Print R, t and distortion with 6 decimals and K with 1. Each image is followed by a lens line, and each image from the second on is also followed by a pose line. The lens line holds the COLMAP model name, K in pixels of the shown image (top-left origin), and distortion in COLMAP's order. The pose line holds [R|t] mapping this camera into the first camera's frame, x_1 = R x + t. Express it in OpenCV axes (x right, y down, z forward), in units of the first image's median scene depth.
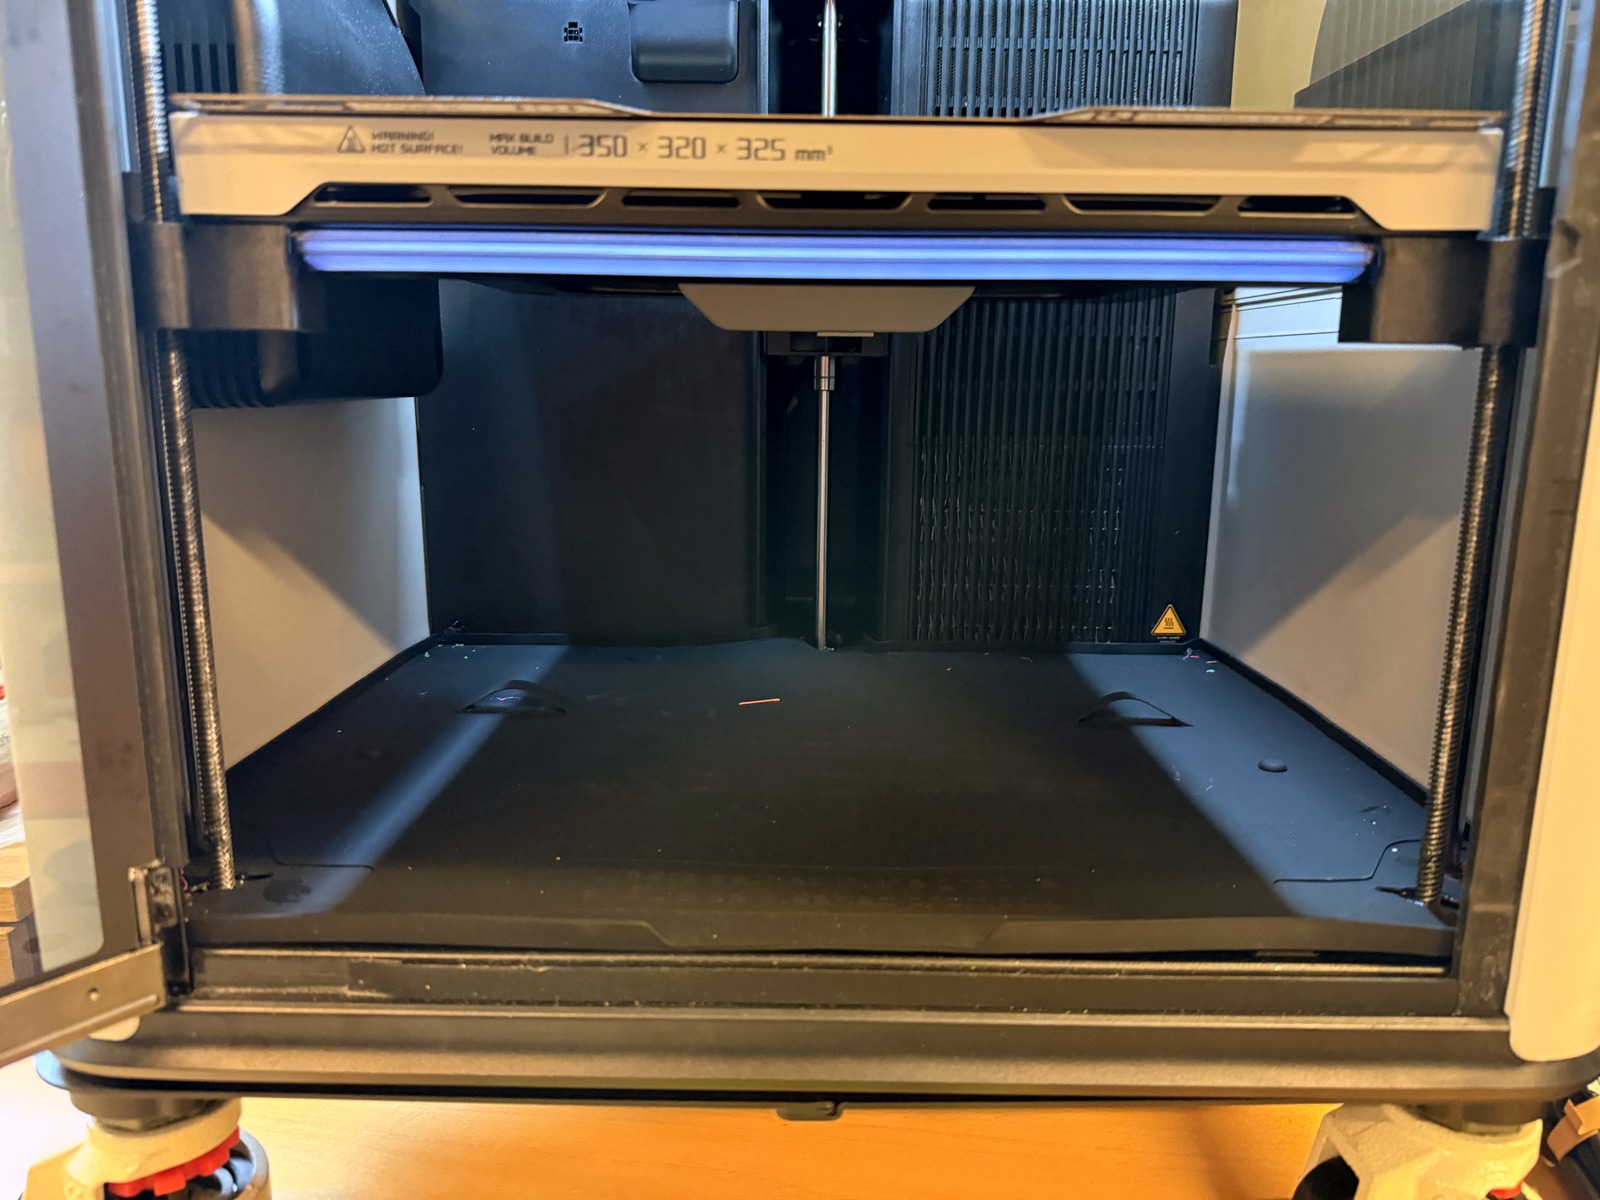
lens RADIAL K [[1146.5, 0, 808.5], [0, 1146.5, 596.1], [0, 0, 1]] dist [0.009751, 0.000521]
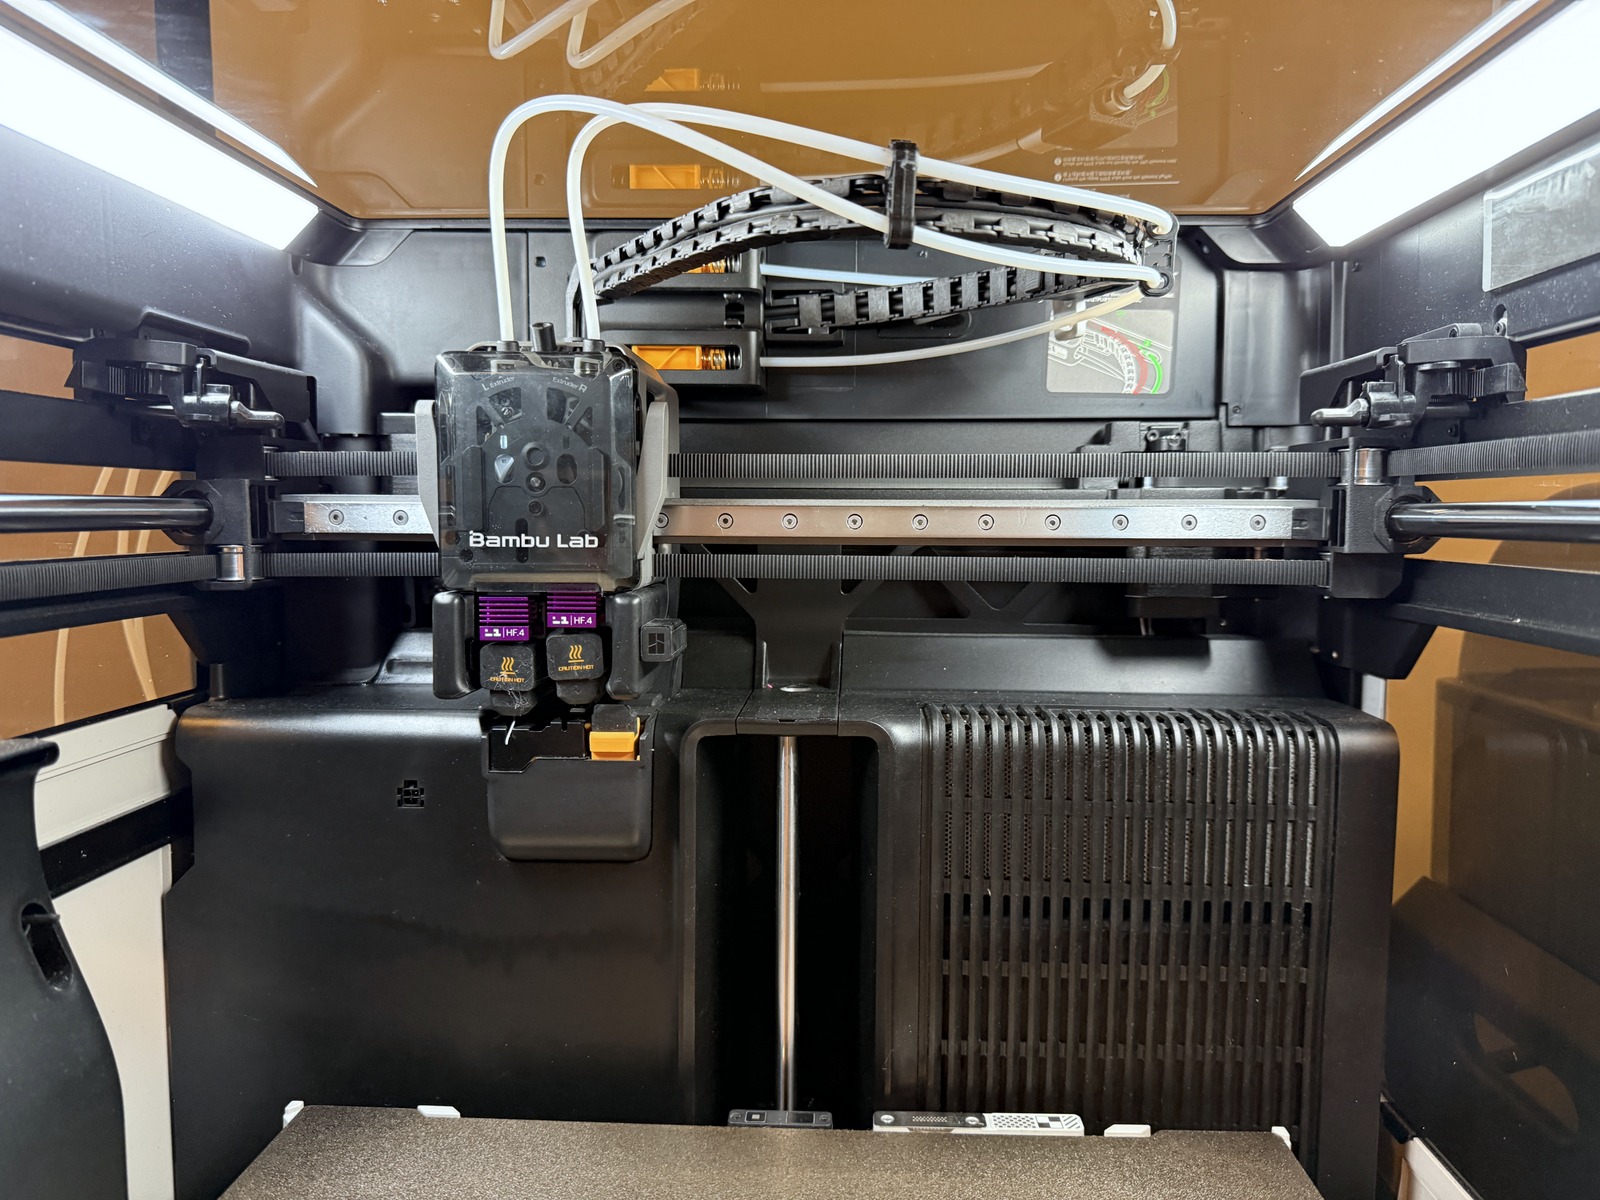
lens RADIAL K [[1149.7, 0, 802.0], [0, 1149.7, 596.9], [0, 0, 1]] dist [0.097442, -0.197140]
pose [[0.999270, -0.006455, -0.037654, 0.103652], [0.001767, 0.992375, -0.123241, -0.987511], [0.038162, 0.123085, 0.991662, 0.587412]]
